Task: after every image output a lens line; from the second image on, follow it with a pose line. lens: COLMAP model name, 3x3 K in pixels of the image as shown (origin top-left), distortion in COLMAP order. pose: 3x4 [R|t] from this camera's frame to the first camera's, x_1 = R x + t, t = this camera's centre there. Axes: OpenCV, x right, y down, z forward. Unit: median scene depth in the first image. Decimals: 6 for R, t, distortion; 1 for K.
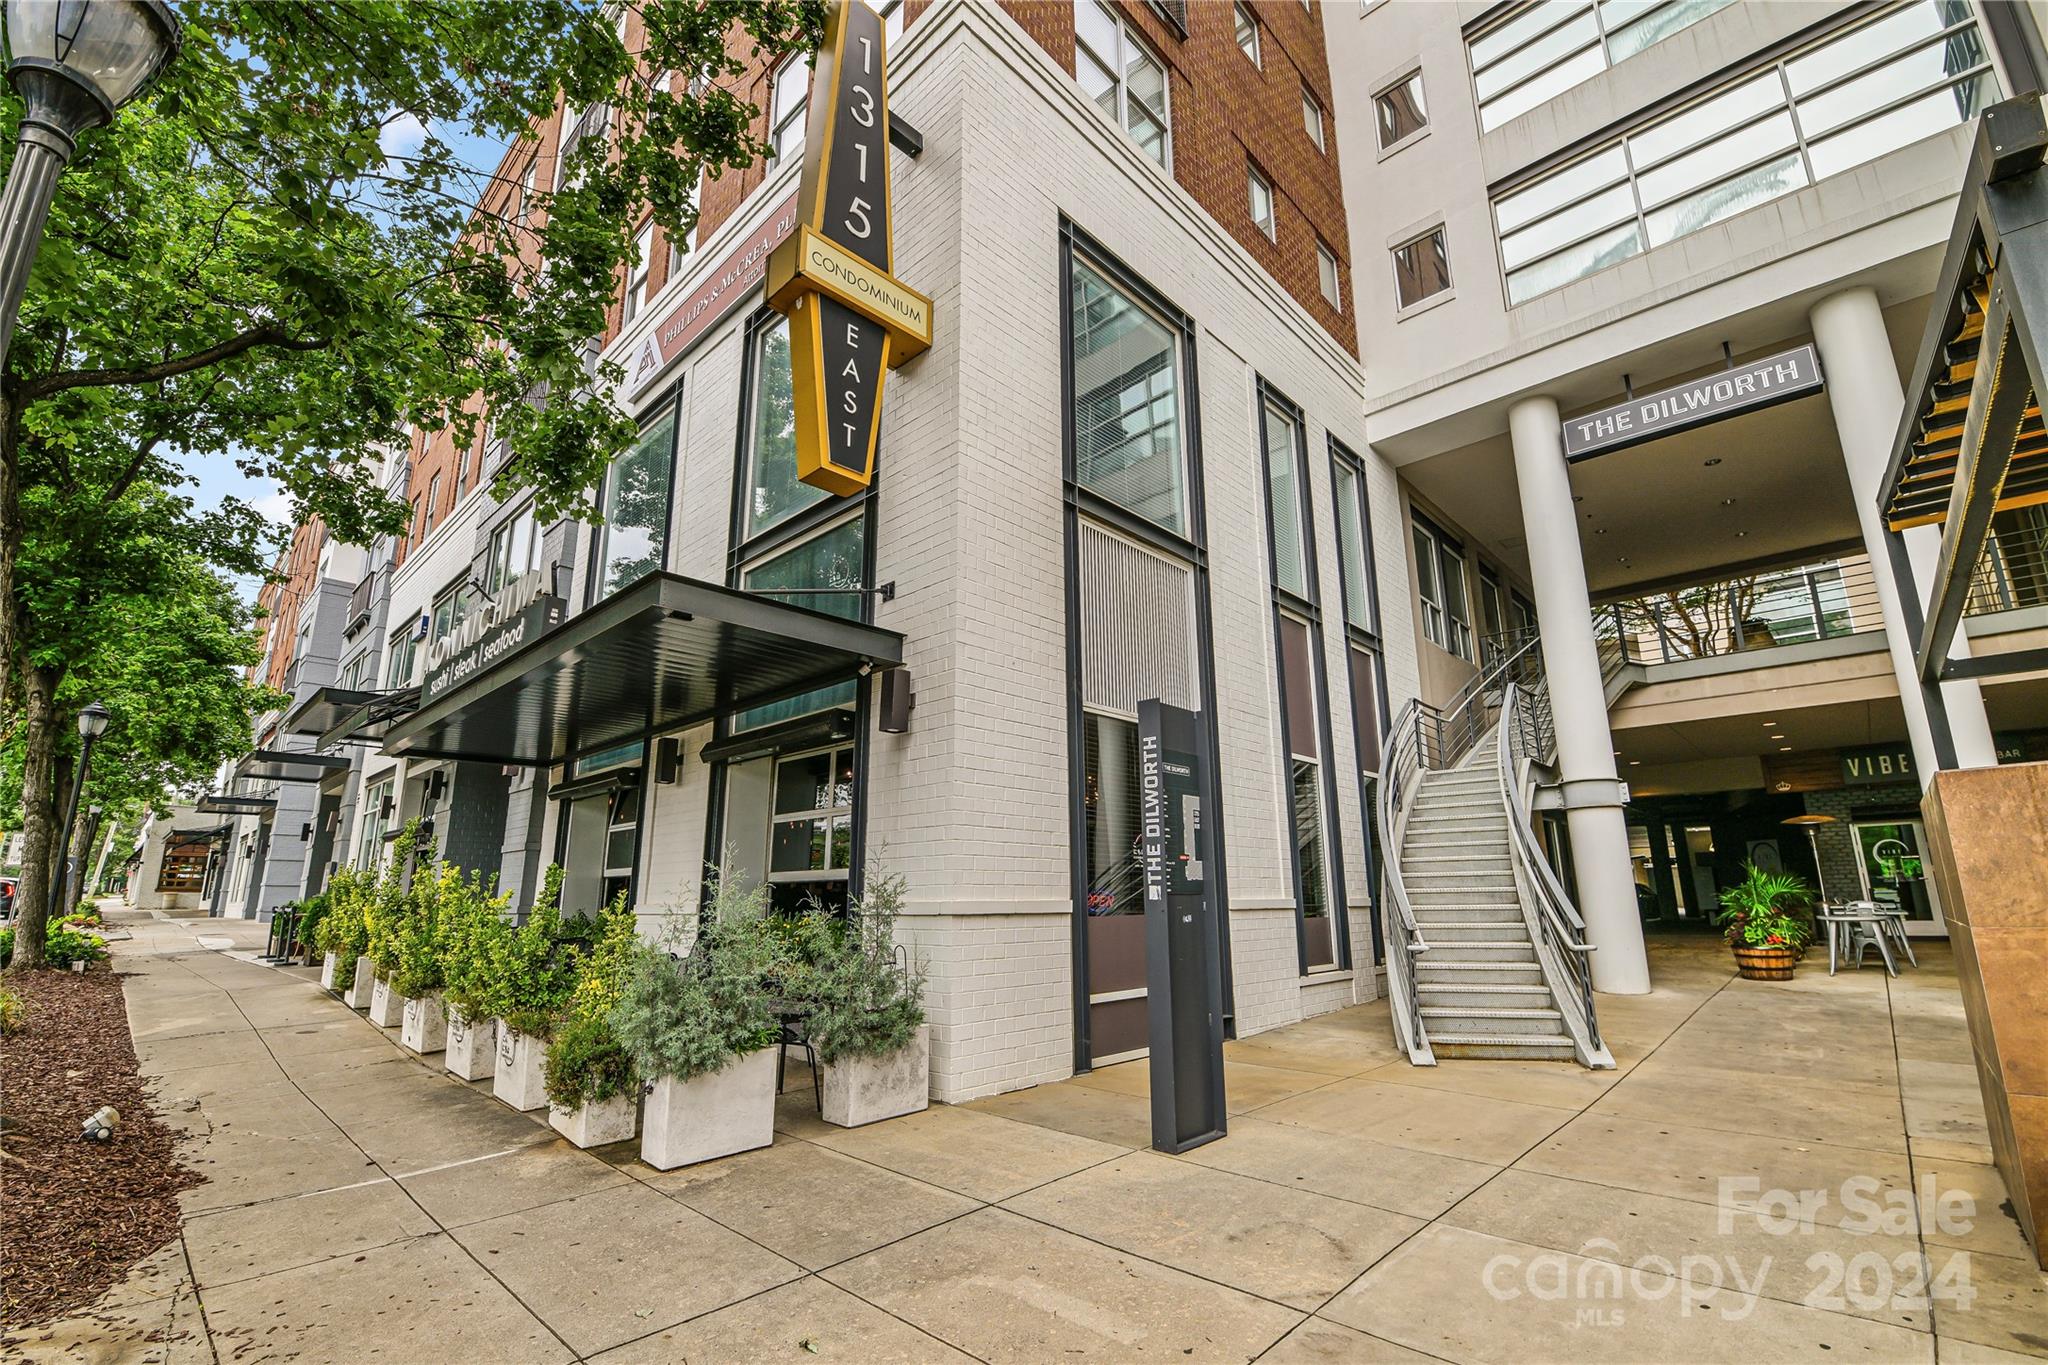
lens RADIAL K [[885.1, 0, 1031.1], [0, 885.1, 694.9], [0, 0, 1]] dist [-0.007714, -0.004222]
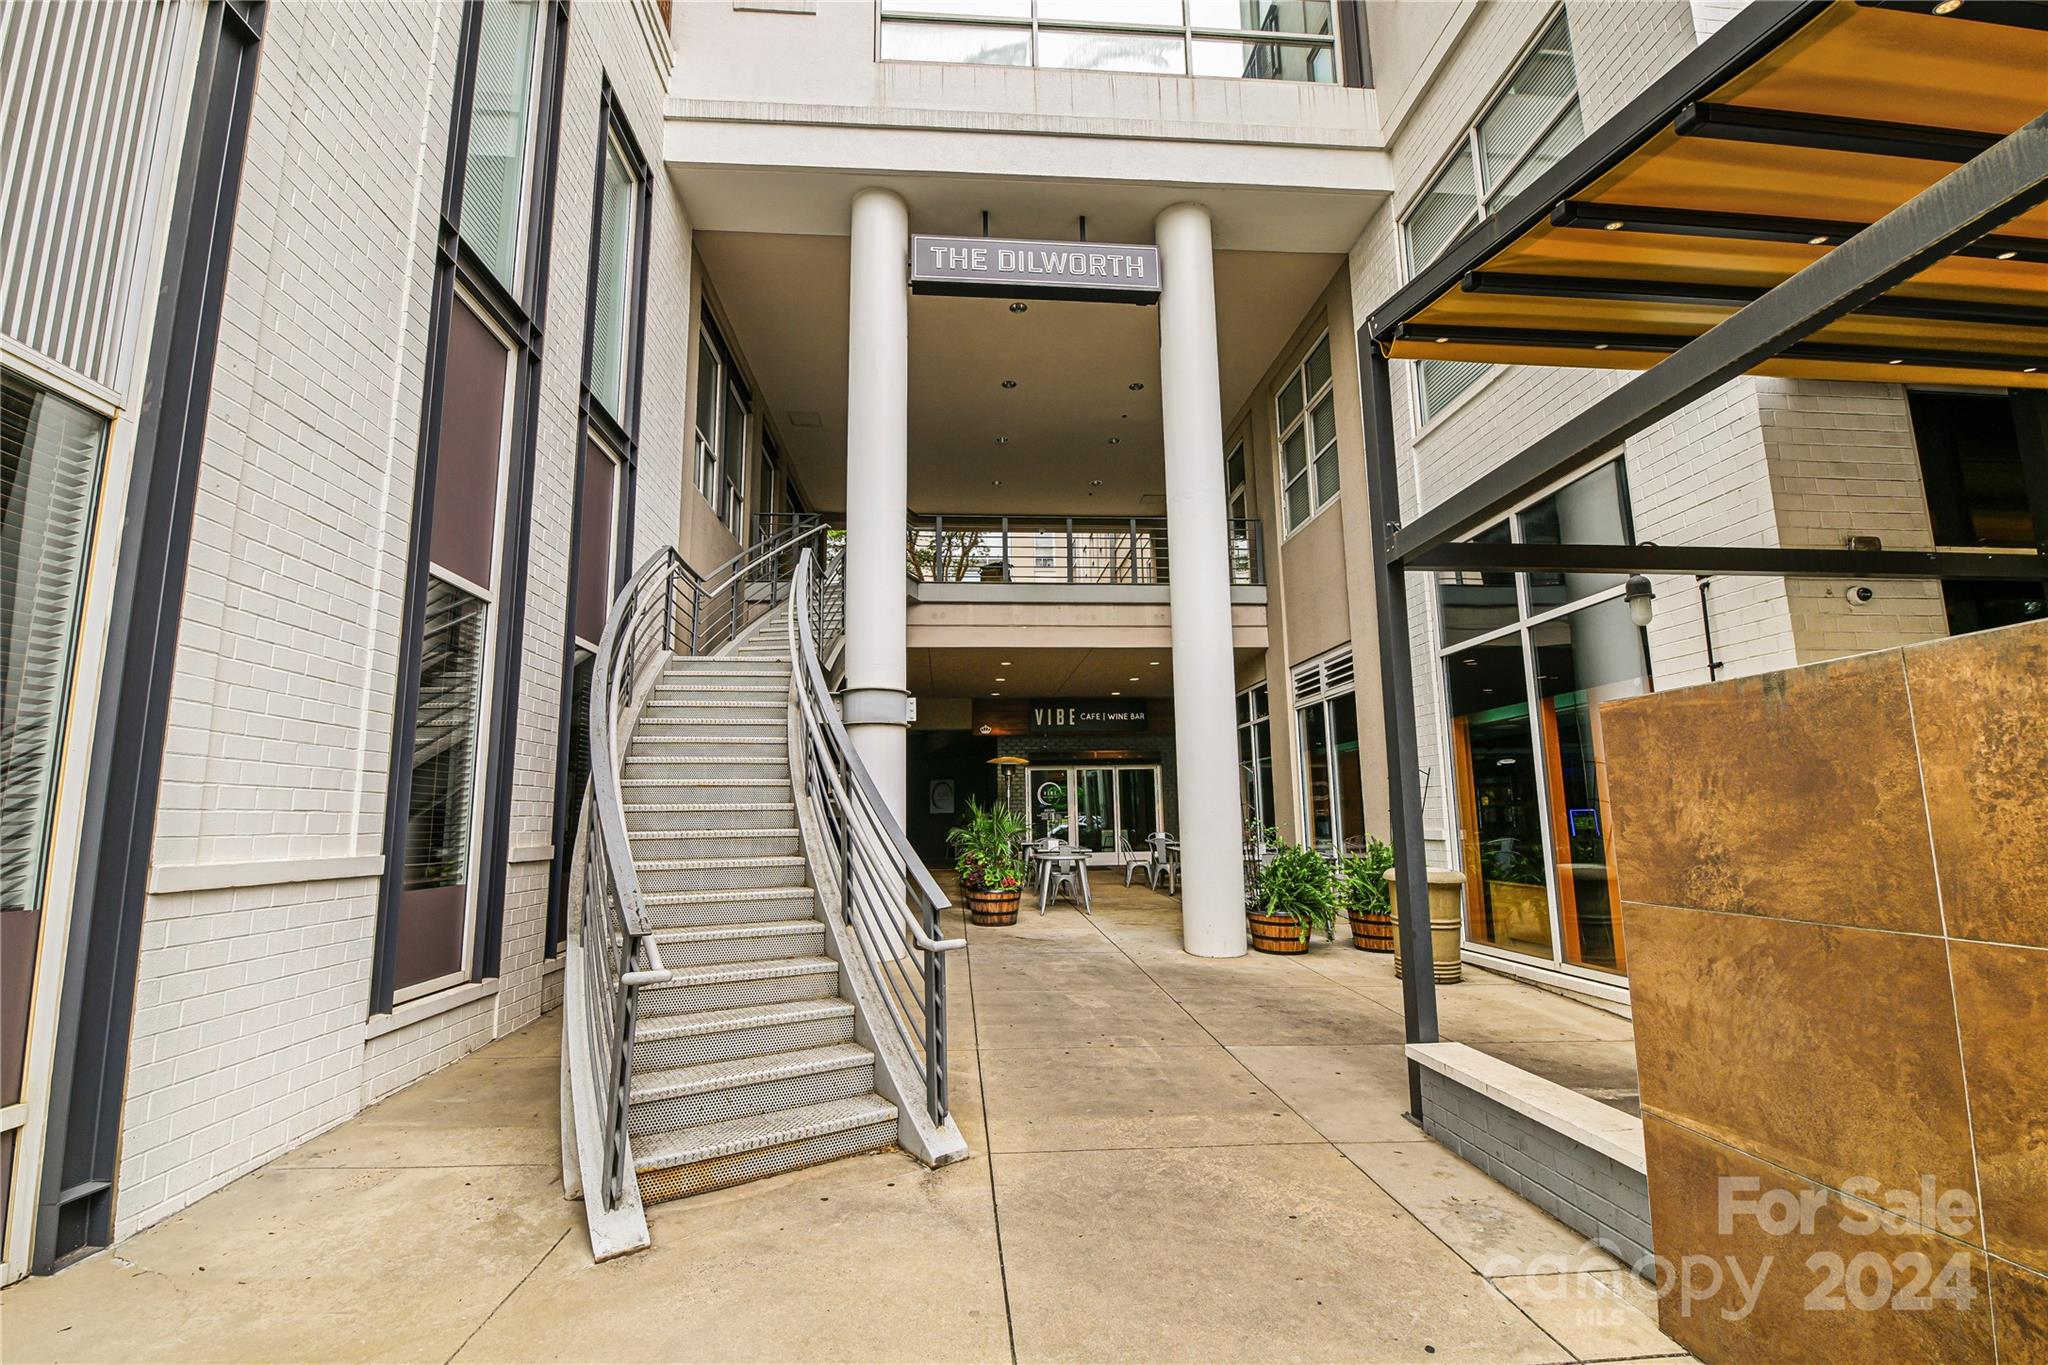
lens RADIAL K [[885.1, 0, 1022.1], [0, 885.1, 693.1], [0, 0, 1]] dist [-0.007714, -0.004222]
pose [[0.670897, 0.105294, 0.734037, 0.147670], [-0.159370, 0.987211, 0.004051, 0.075842], [-0.724222, -0.119701, 0.679098, 0.378767]]
